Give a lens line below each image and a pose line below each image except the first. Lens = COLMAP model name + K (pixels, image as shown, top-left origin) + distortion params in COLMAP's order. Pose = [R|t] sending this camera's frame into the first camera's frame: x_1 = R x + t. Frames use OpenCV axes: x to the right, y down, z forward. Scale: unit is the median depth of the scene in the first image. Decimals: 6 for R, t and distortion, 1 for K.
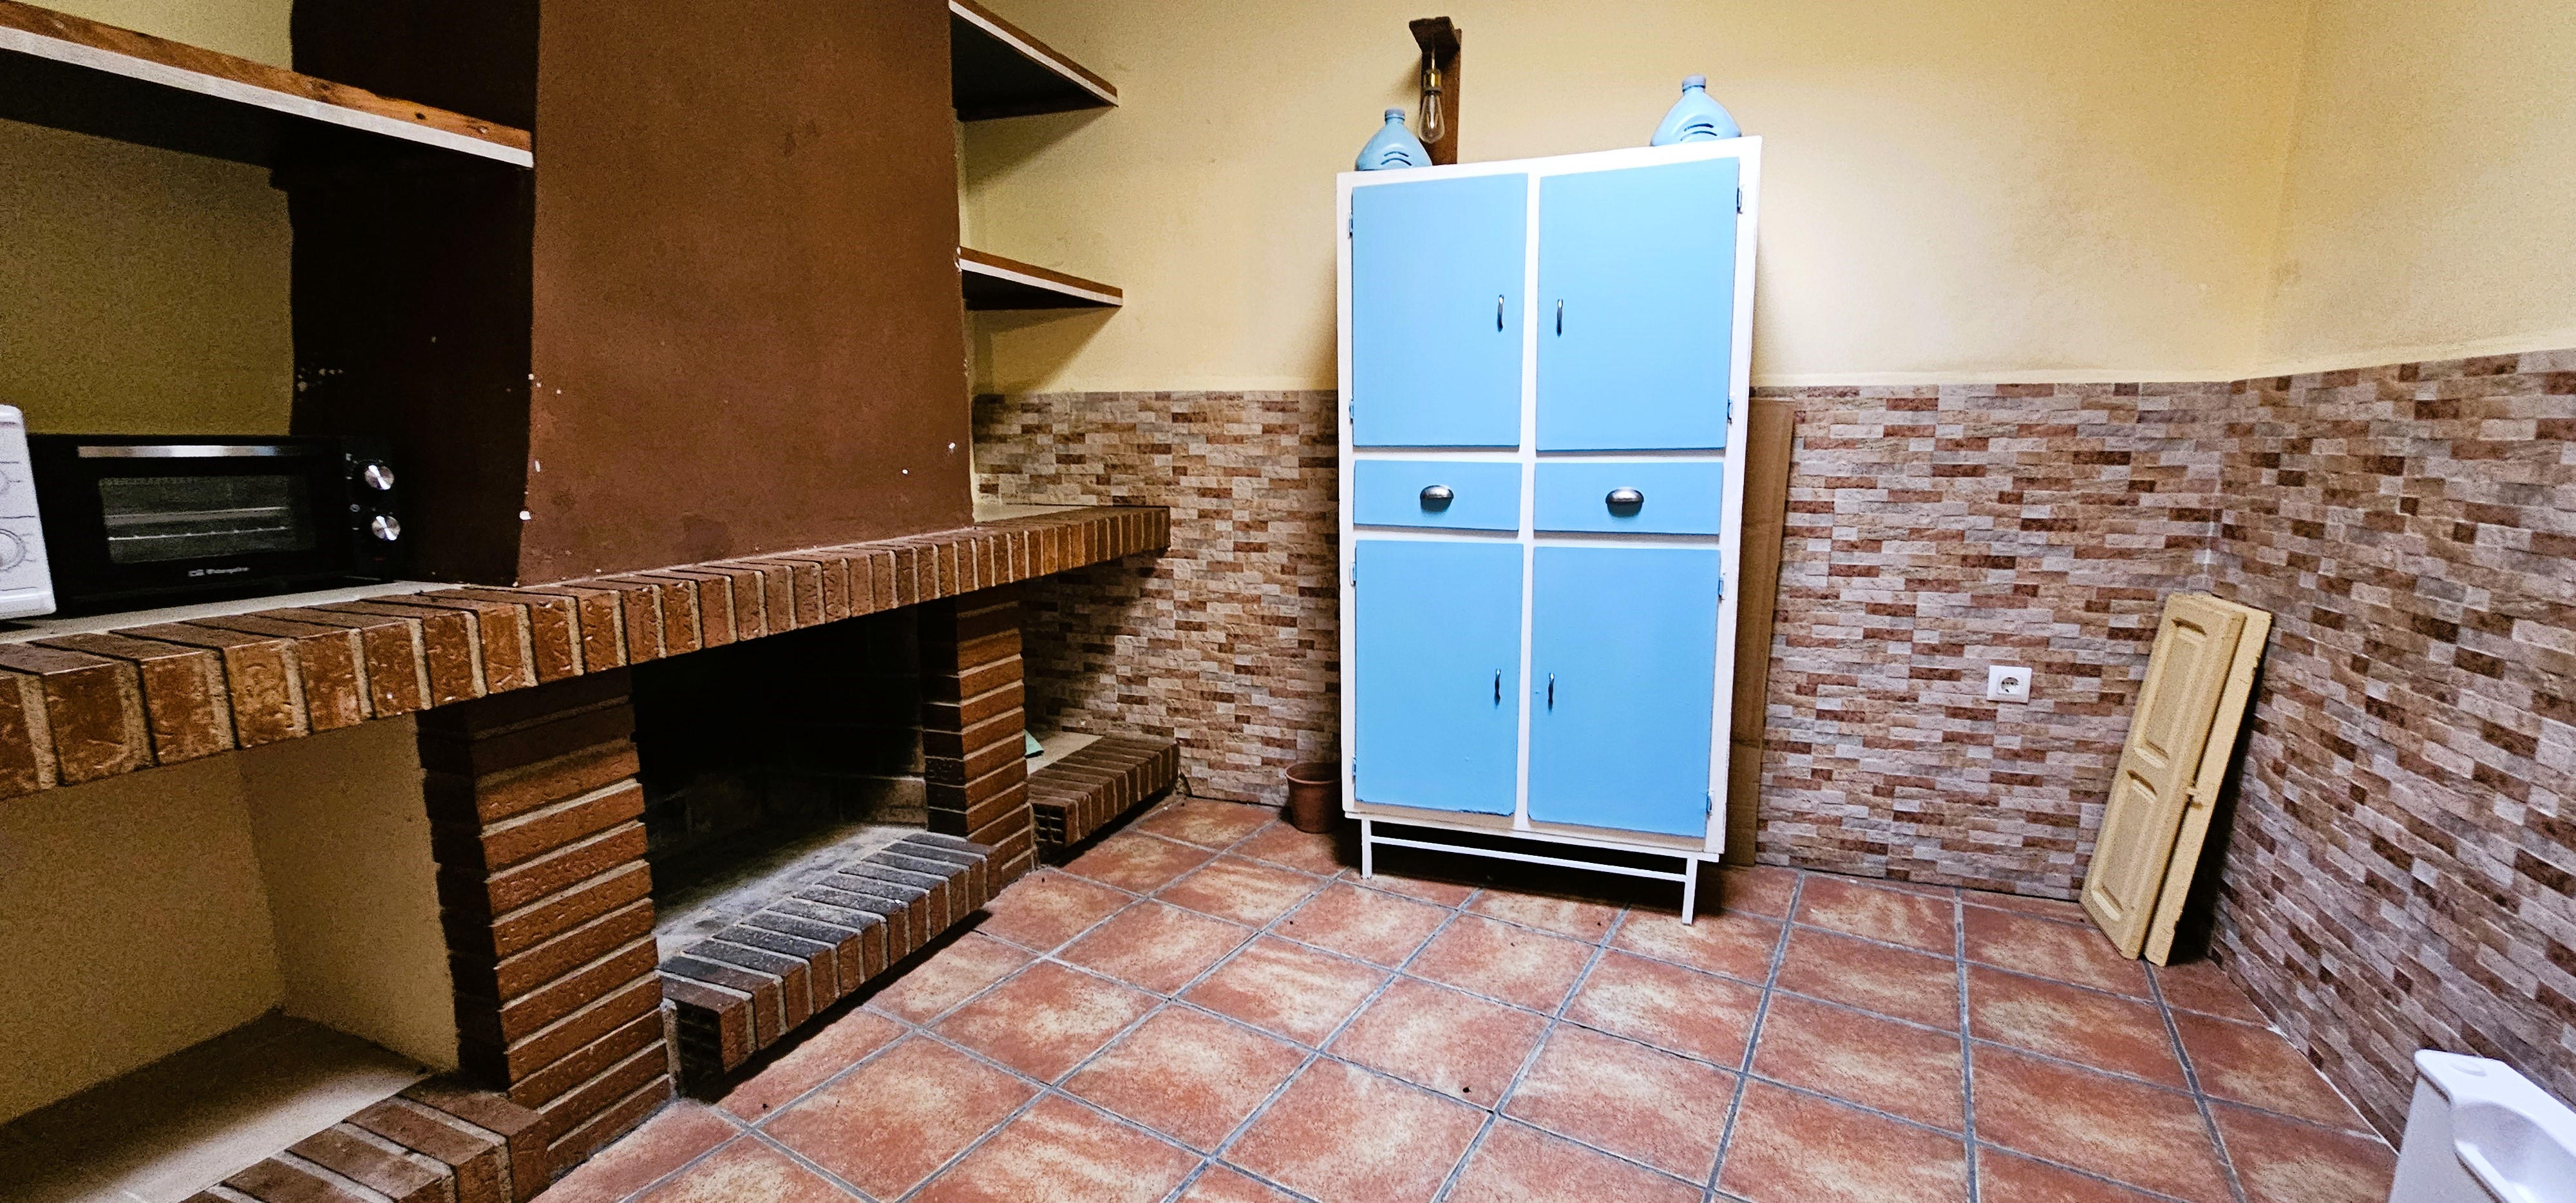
lens RADIAL K [[1040.1, 0, 1288.5], [0, 1040.1, 591.3], [0, 0, 1]] dist [-0.006714, -0.000763]
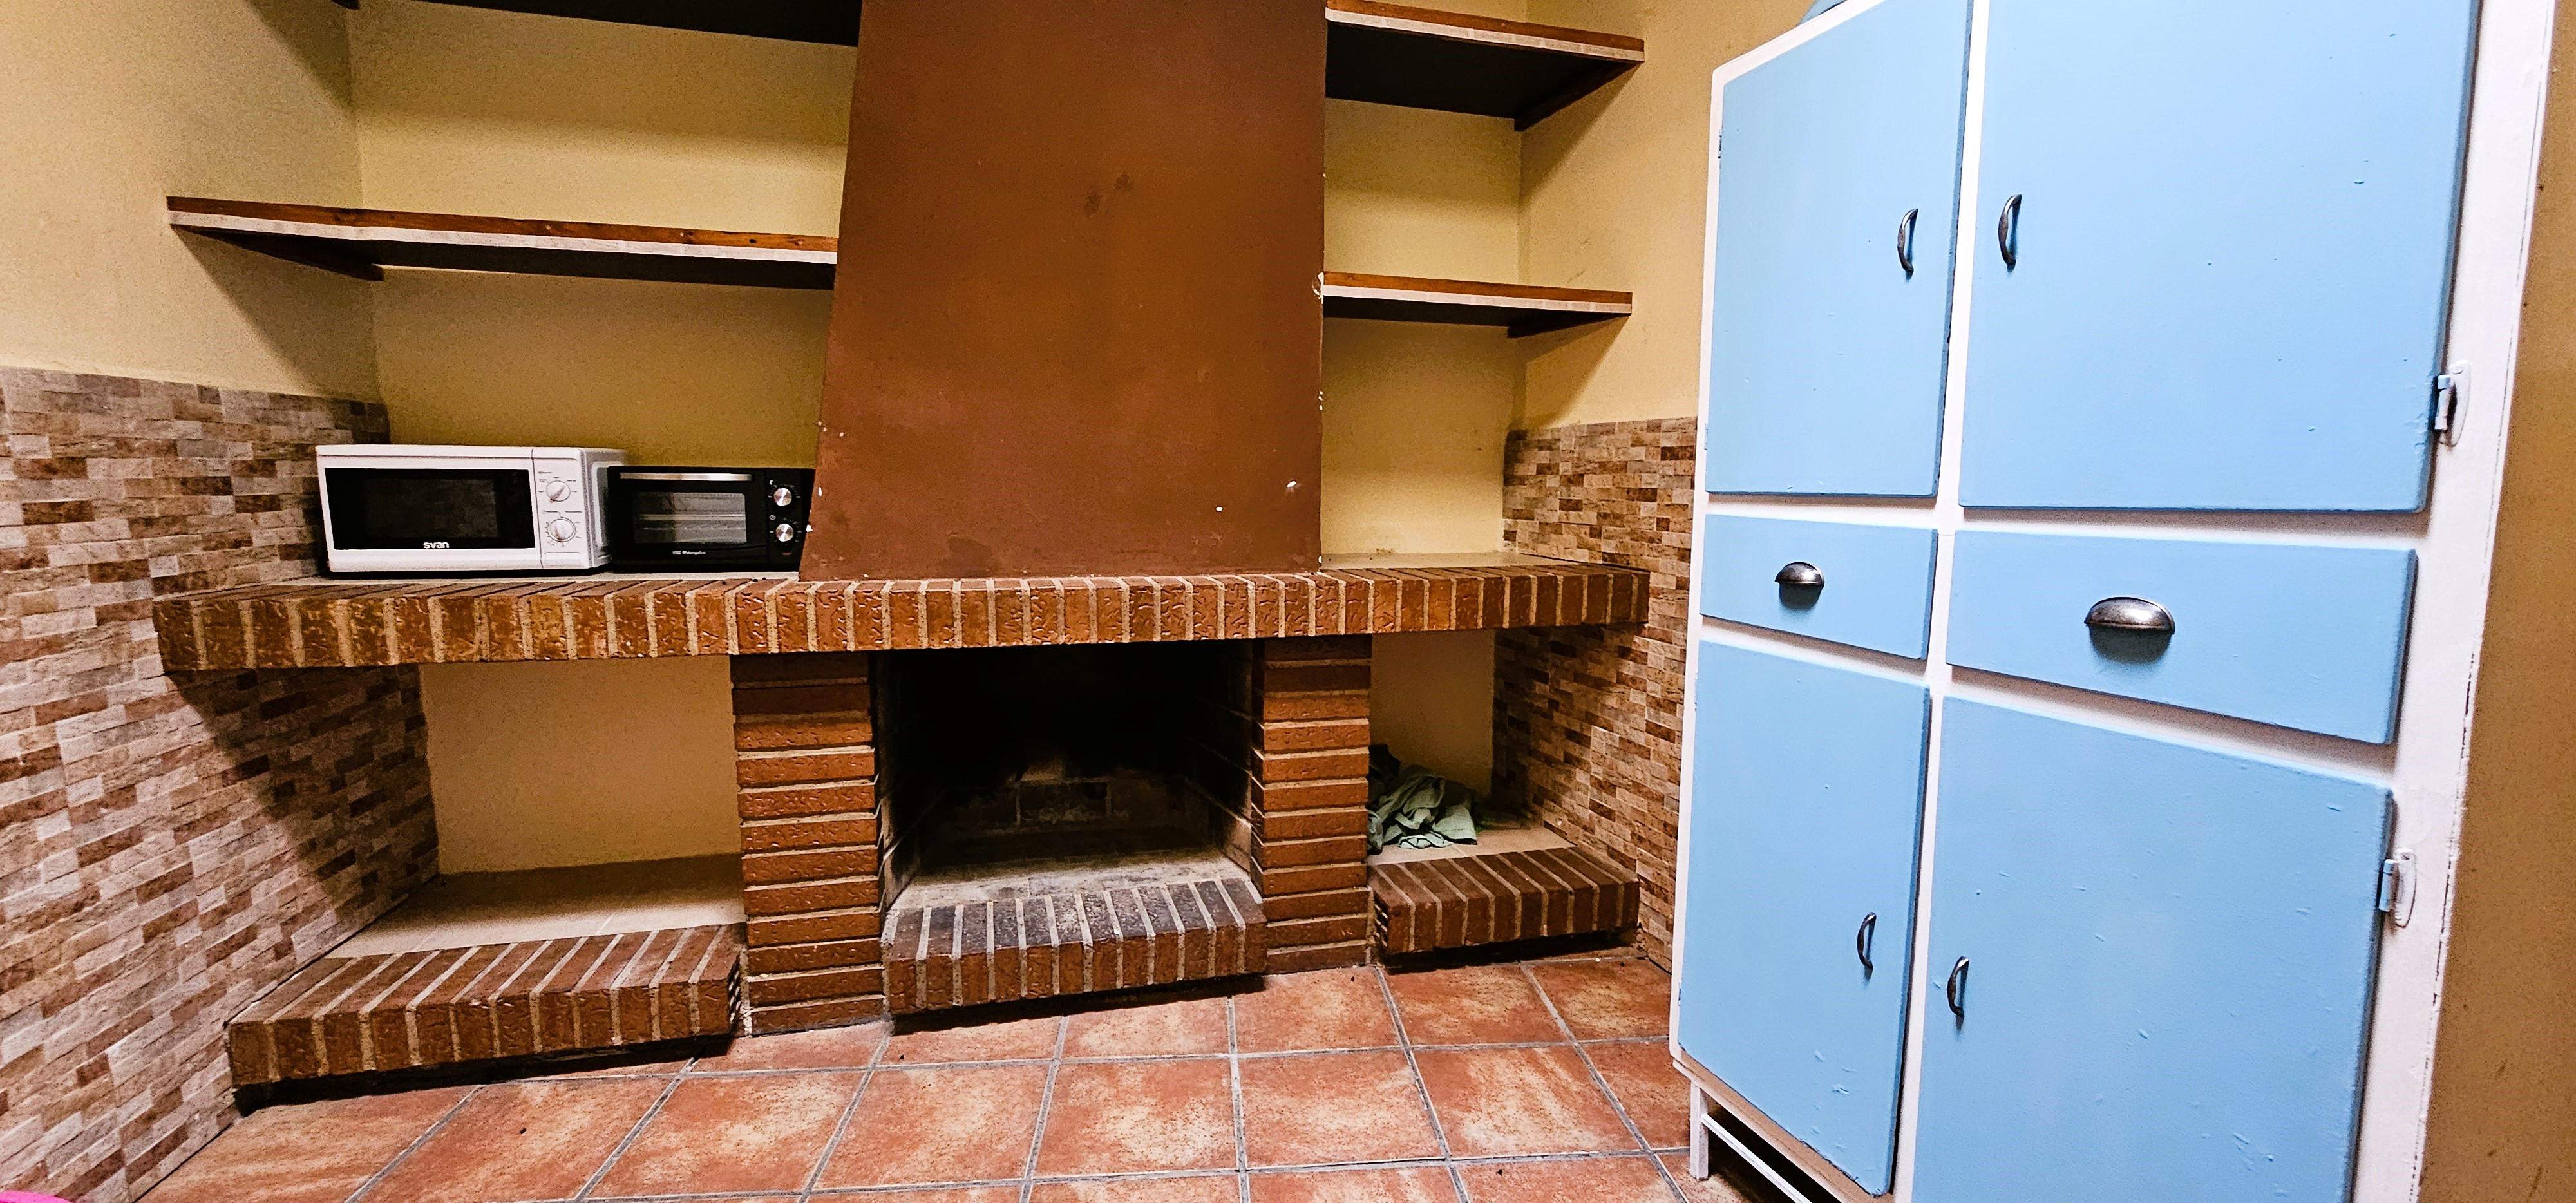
lens RADIAL K [[1040.1, 0, 1285.7], [0, 1040.1, 593.6], [0, 0, 1]] dist [-0.006714, -0.000763]
pose [[0.596182, 0.094757, -0.797238, 0.430584], [-0.128327, 0.991490, 0.021881, -0.060854], [0.792527, 0.089262, 0.603269, 0.430526]]
